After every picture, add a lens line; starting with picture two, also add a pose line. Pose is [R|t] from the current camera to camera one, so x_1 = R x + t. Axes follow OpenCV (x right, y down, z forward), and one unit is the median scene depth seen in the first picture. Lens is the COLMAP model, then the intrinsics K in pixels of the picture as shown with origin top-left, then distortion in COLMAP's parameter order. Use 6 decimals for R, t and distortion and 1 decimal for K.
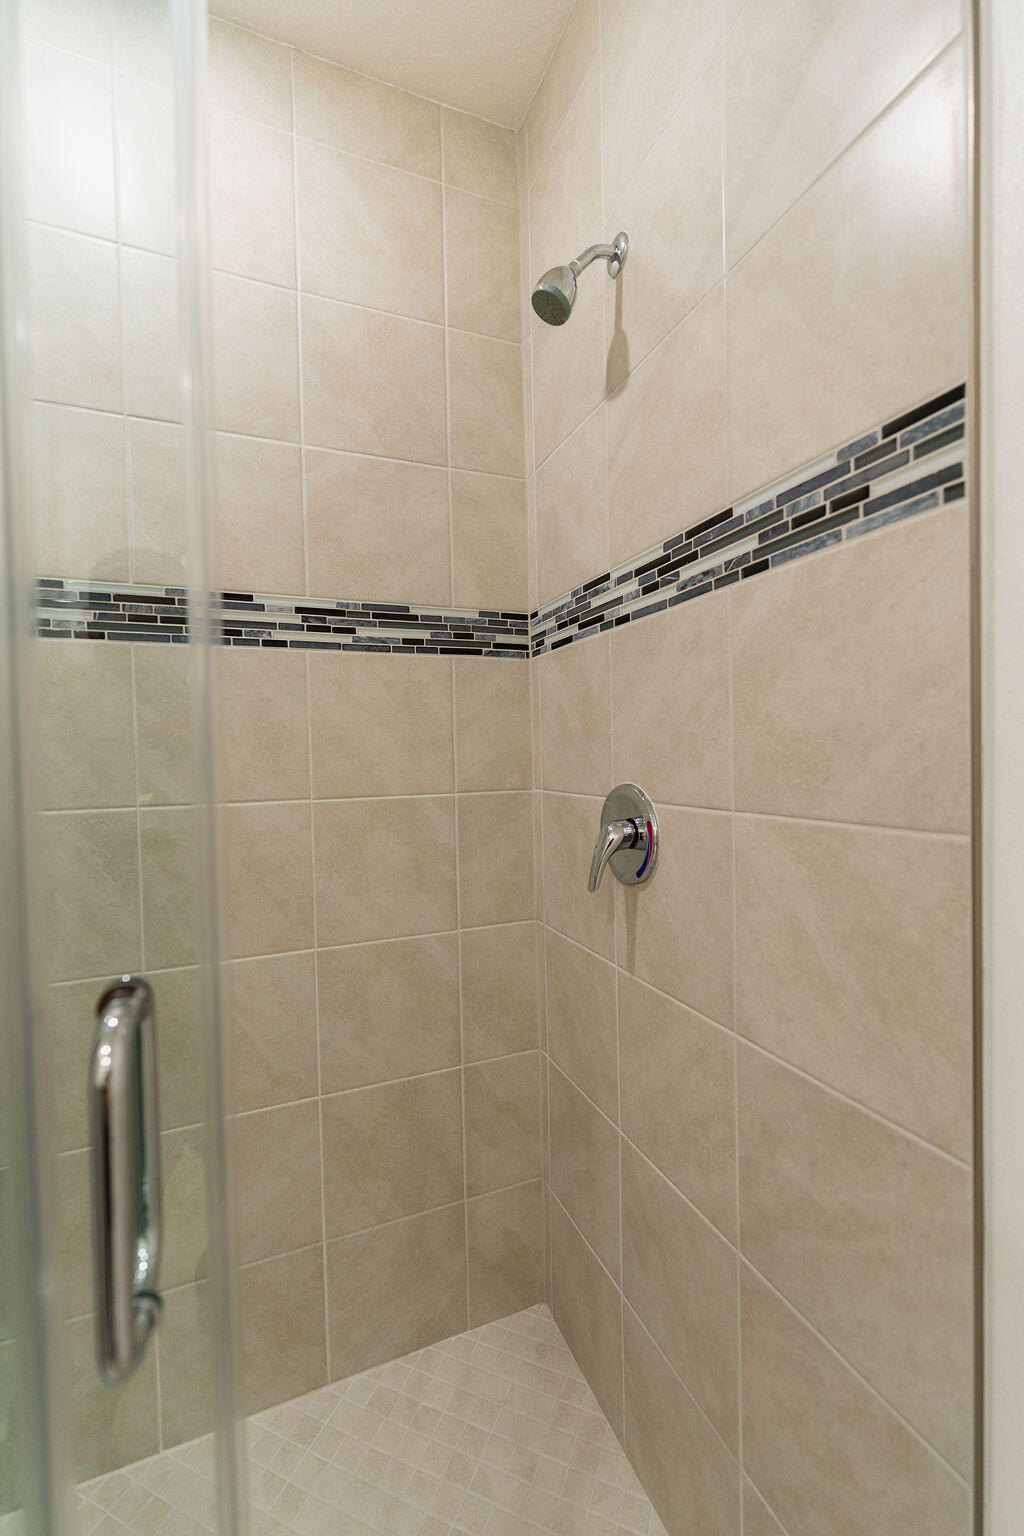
lens RADIAL K [[621.1, 0, 516.2], [0, 621.1, 771.1], [0, 0, 1]] dist [-0.000637, -0.000055]
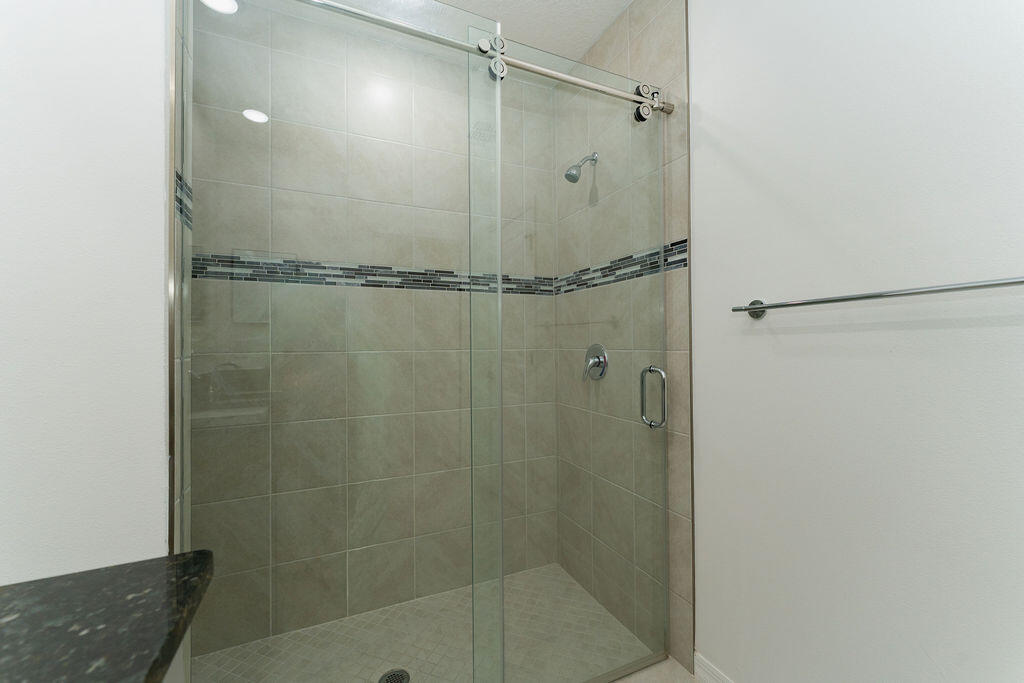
lens RADIAL K [[414.1, 0, 509.9], [0, 414.1, 340.8], [0, 0, 1]] dist [-0.000637, -0.000055]
pose [[0.999593, 0.014498, 0.024588, -0.253296], [-0.013585, 0.999227, -0.036895, 0.080780], [-0.025104, 0.036546, 0.999017, -0.845159]]
